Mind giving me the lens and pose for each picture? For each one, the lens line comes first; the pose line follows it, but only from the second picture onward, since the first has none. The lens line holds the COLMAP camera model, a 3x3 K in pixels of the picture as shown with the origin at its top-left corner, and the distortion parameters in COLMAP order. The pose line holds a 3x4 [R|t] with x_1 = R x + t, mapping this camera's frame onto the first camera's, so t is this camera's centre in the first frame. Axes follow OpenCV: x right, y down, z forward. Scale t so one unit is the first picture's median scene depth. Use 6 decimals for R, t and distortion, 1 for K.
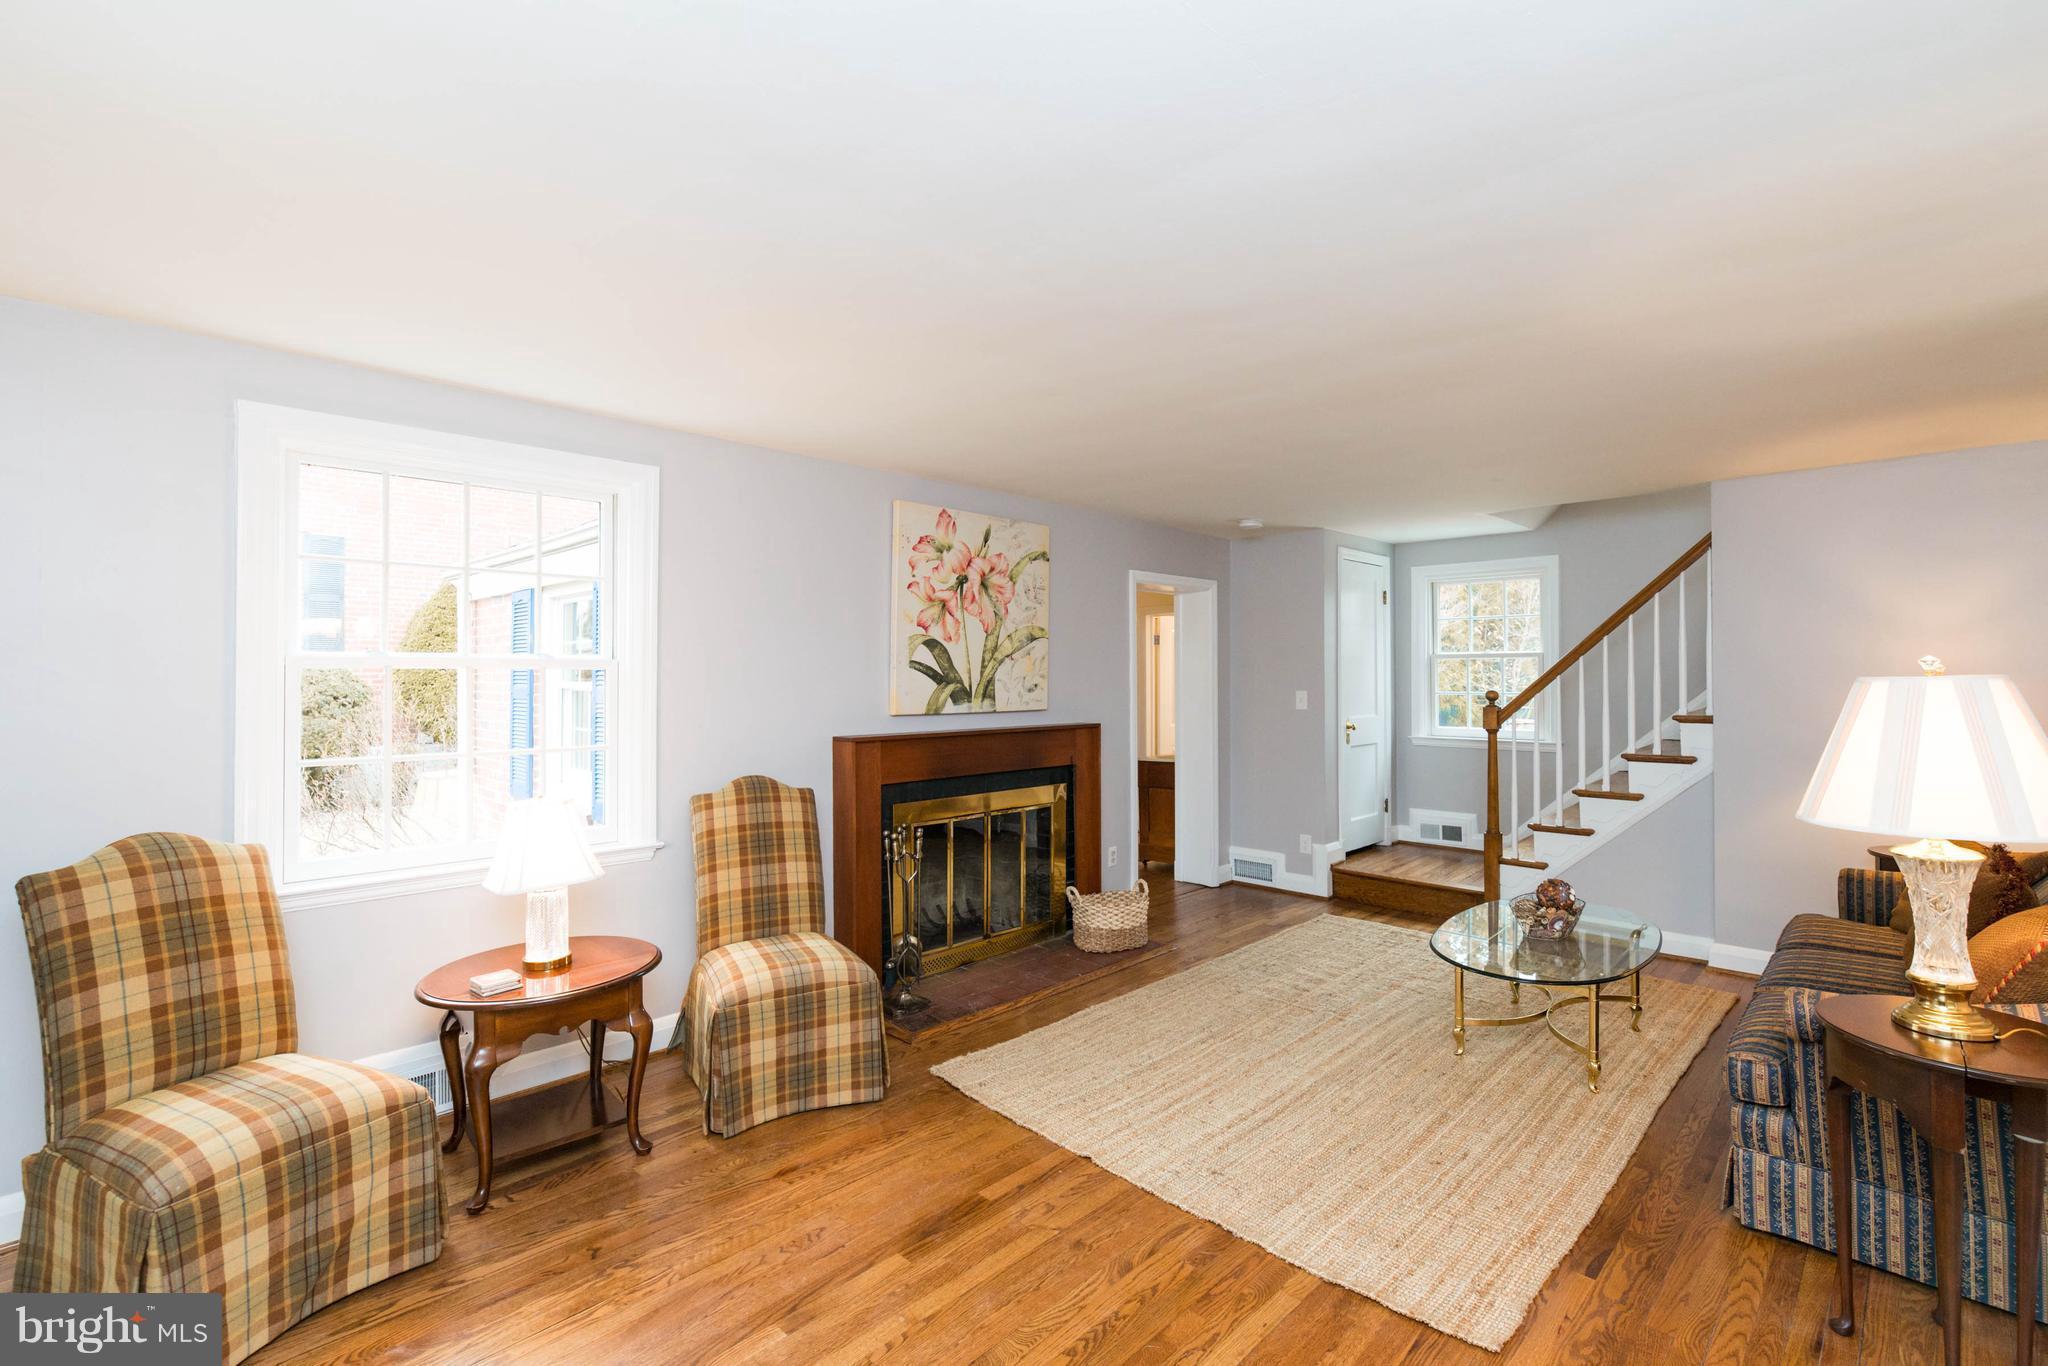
lens RADIAL K [[930.3, 0, 1039.8], [0, 930.3, 671.4], [0, 0, 1]] dist [0.002610, -0.000406]
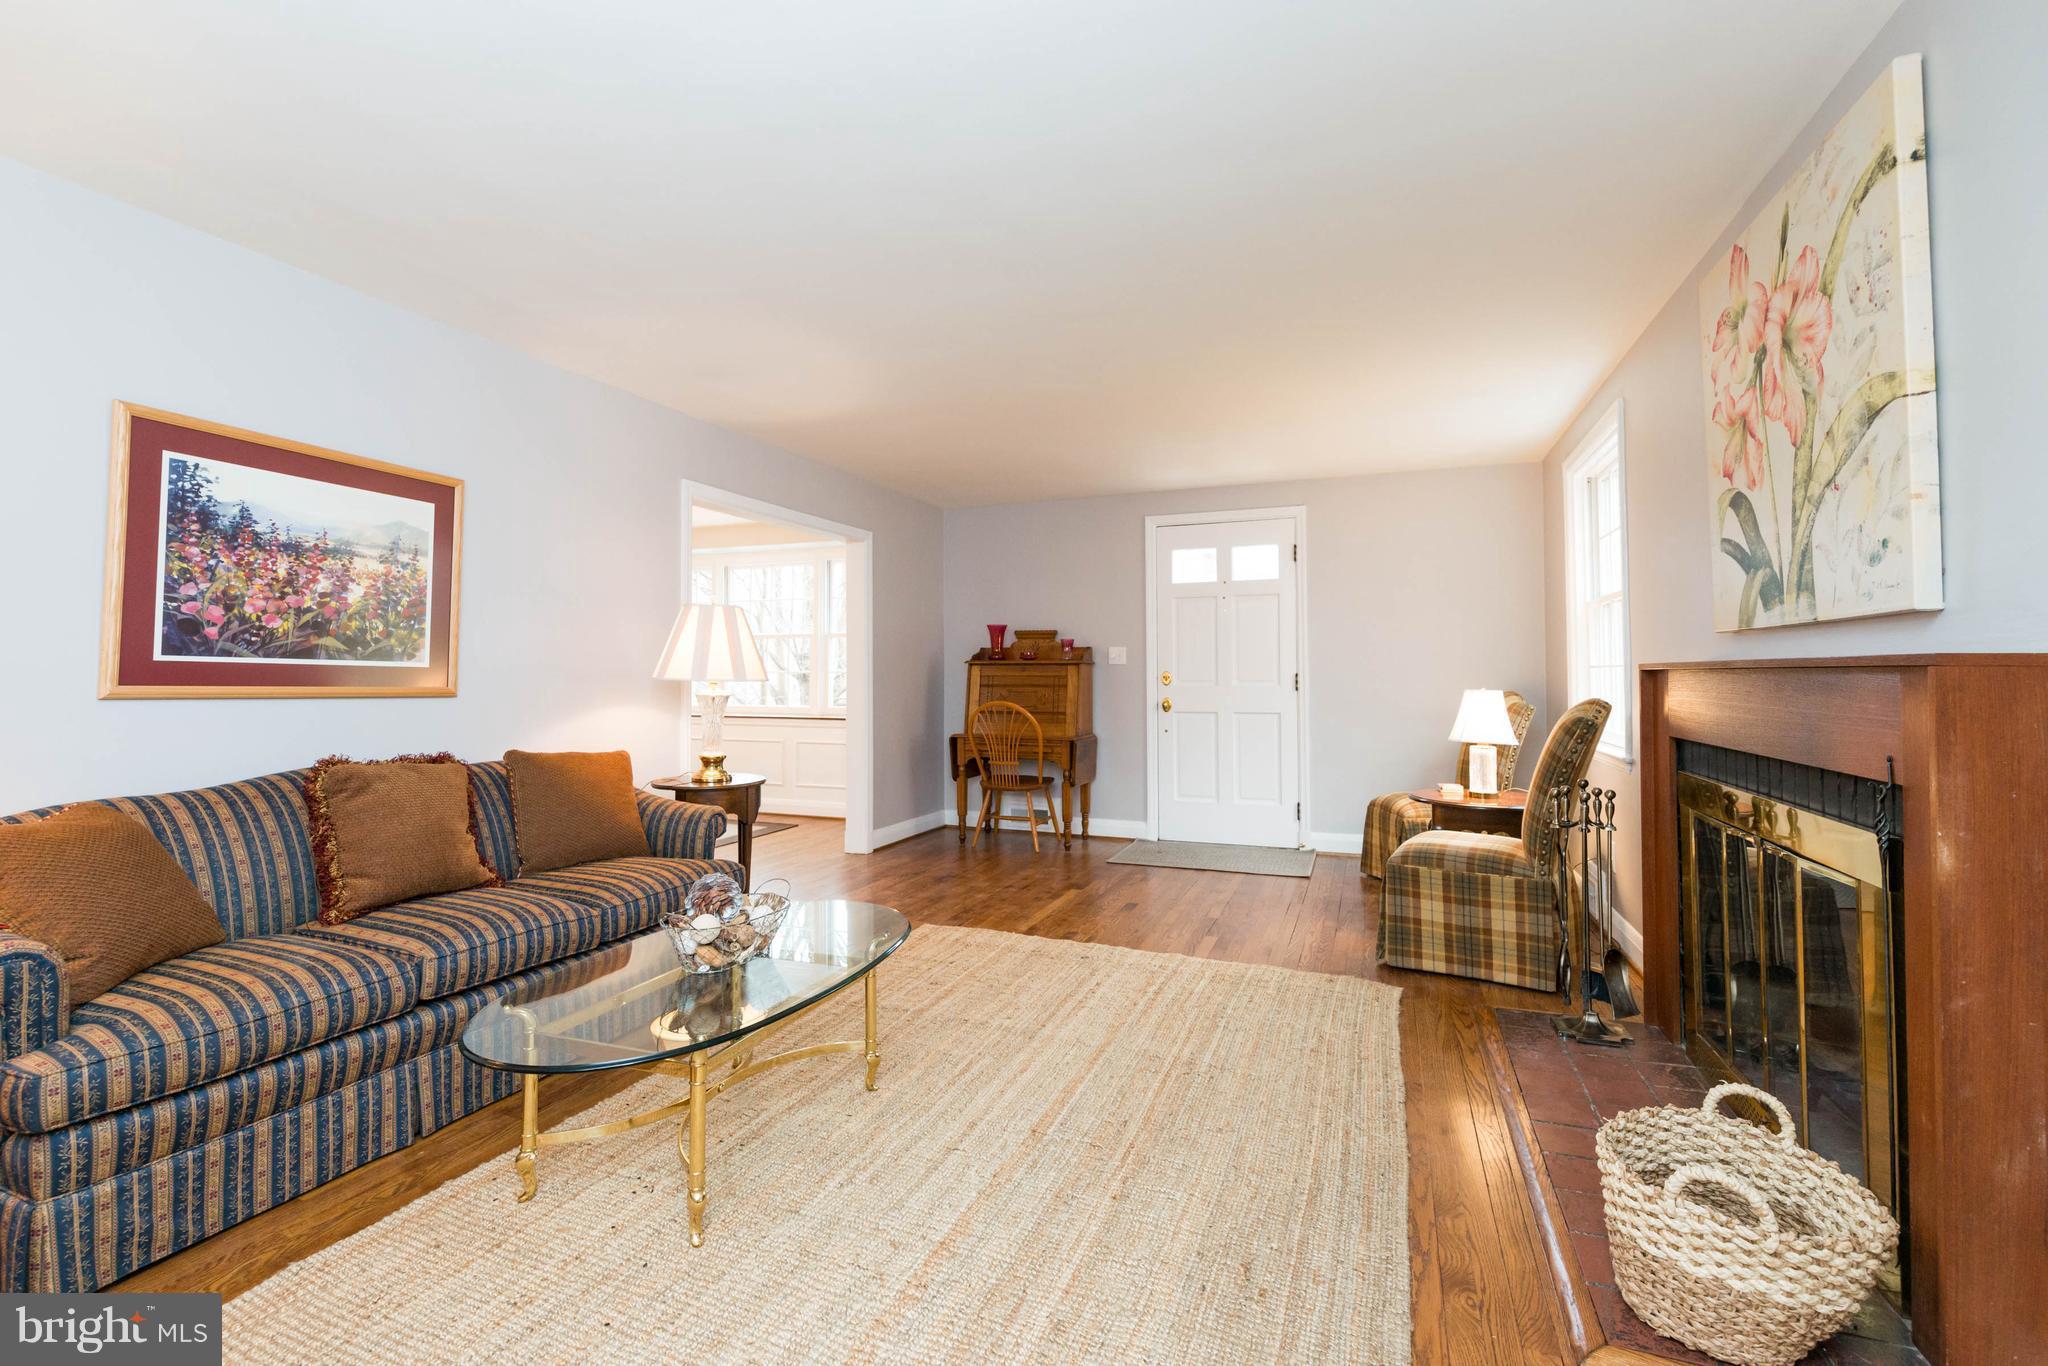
lens RADIAL K [[884.0, 0, 1034.8], [0, 884.0, 658.4], [0, 0, 1]] dist [-0.000270, -0.000559]
pose [[-0.917618, -0.002306, -0.397456, 0.461562], [0.006830, 0.999744, -0.021569, 0.069672], [0.397404, -0.022507, -0.917368, 1.286639]]
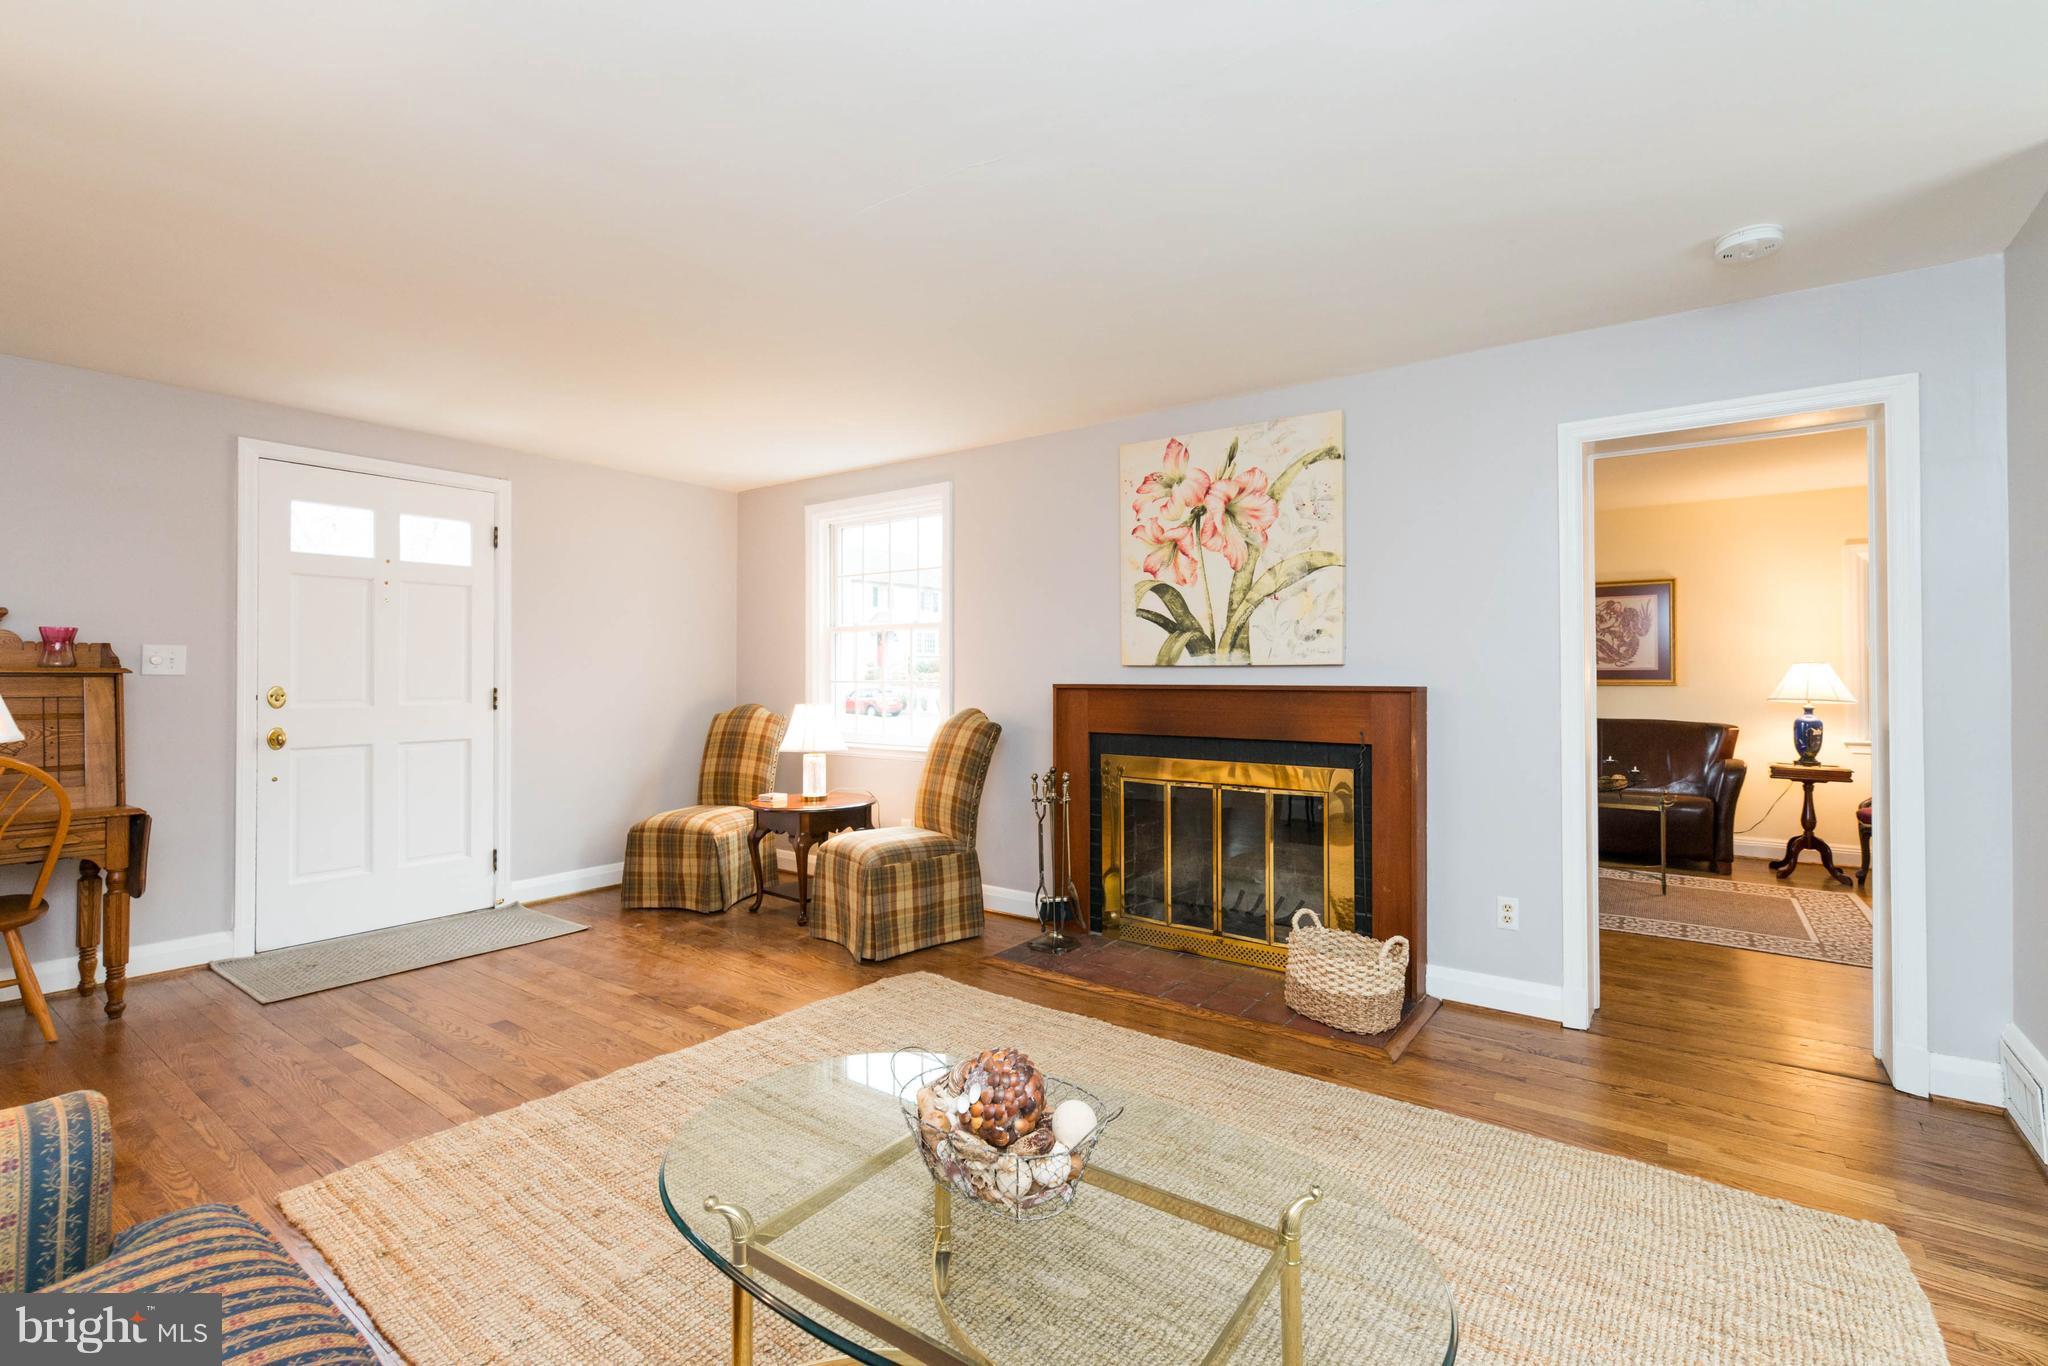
lens RADIAL K [[884.0, 0, 1064.0], [0, 884.0, 666.5], [0, 0, 1]] dist [-0.000270, -0.000559]
pose [[0.157004, -0.005560, -0.987582, 0.718706], [0.004491, 0.999978, -0.004916, 0.049756], [0.987588, -0.003664, 0.157025, 0.753286]]
